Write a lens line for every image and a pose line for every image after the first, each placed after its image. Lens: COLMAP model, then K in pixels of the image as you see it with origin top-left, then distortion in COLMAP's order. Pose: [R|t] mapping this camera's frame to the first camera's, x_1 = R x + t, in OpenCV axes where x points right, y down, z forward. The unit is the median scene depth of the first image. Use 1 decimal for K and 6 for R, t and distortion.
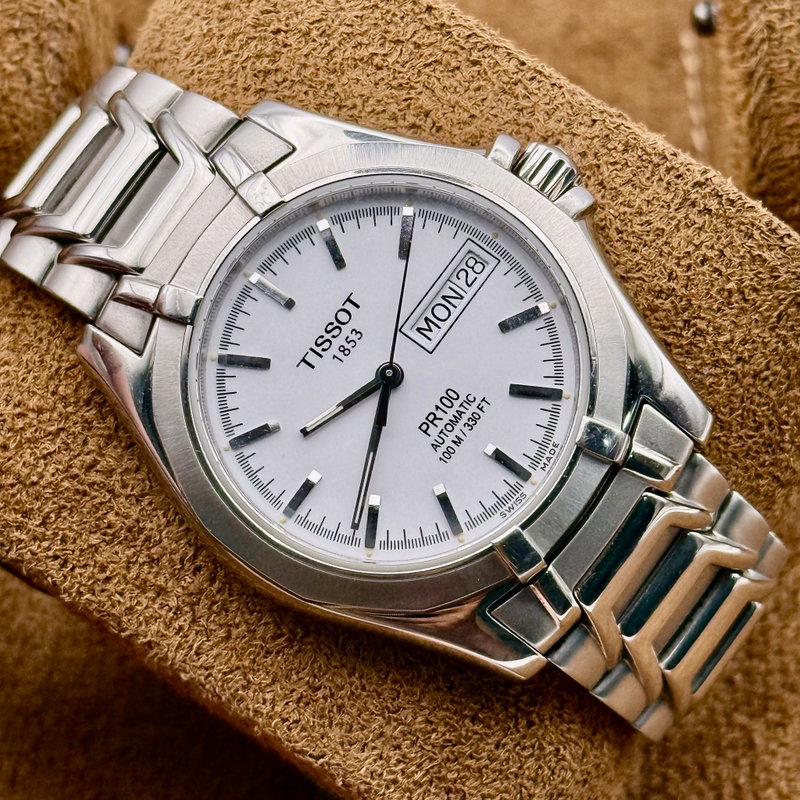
lens RADIAL K [[2983.1, 0, 418.1], [0, 2983.1, 407.1], [0, 0, 1]] dist [0.214277, 0.000000]
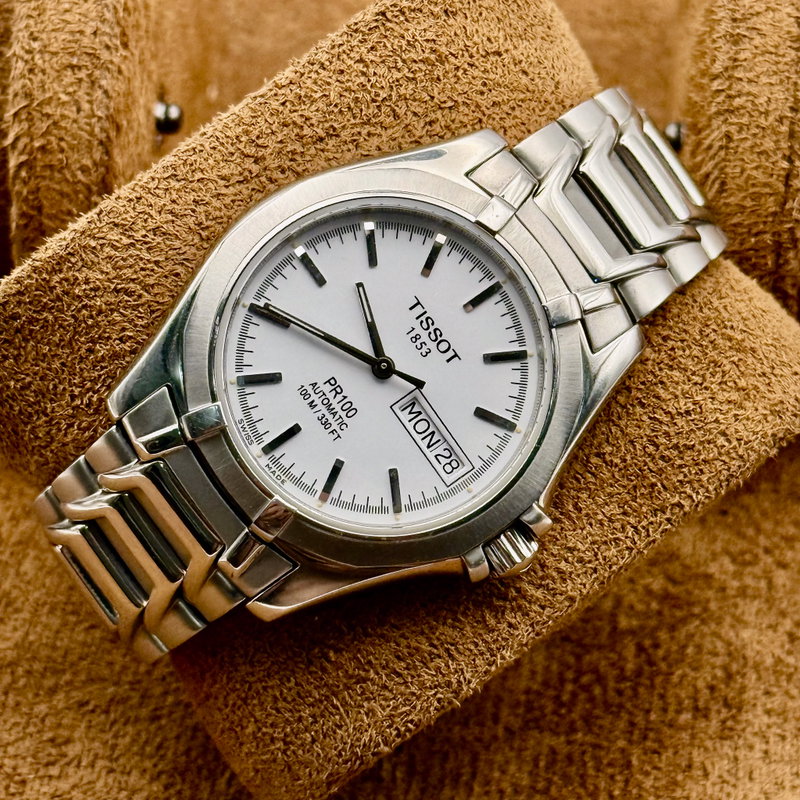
lens RADIAL K [[2983.1, 0, 394.9], [0, 2983.1, 399.6], [0, 0, 1]] dist [0.214277, 0.000000]
pose [[-0.308226, 0.949632, -0.056527, 0.067003], [-0.949750, -0.303770, 0.075492, -0.106600], [0.054519, 0.076955, 0.995543, -0.174566]]
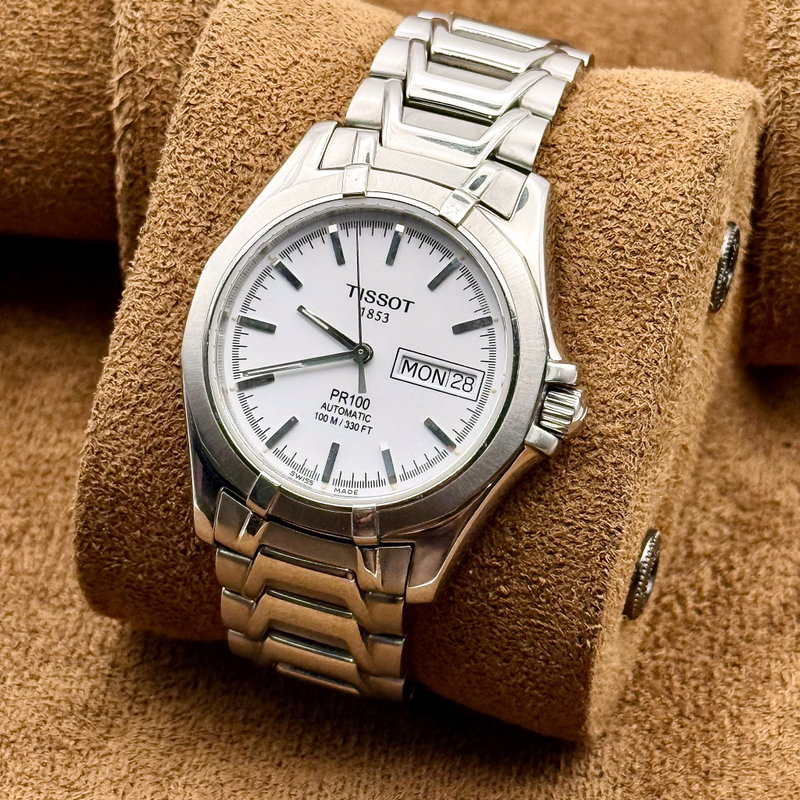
lens RADIAL K [[2983.1, 0, 412.2], [0, 2983.1, 431.7], [0, 0, 1]] dist [0.214277, 0.000000]
pose [[0.343675, 0.933174, -0.105232, 0.162860], [-0.896486, 0.359386, 0.259142, -0.347122], [0.279643, 0.005278, 0.960090, -0.230769]]
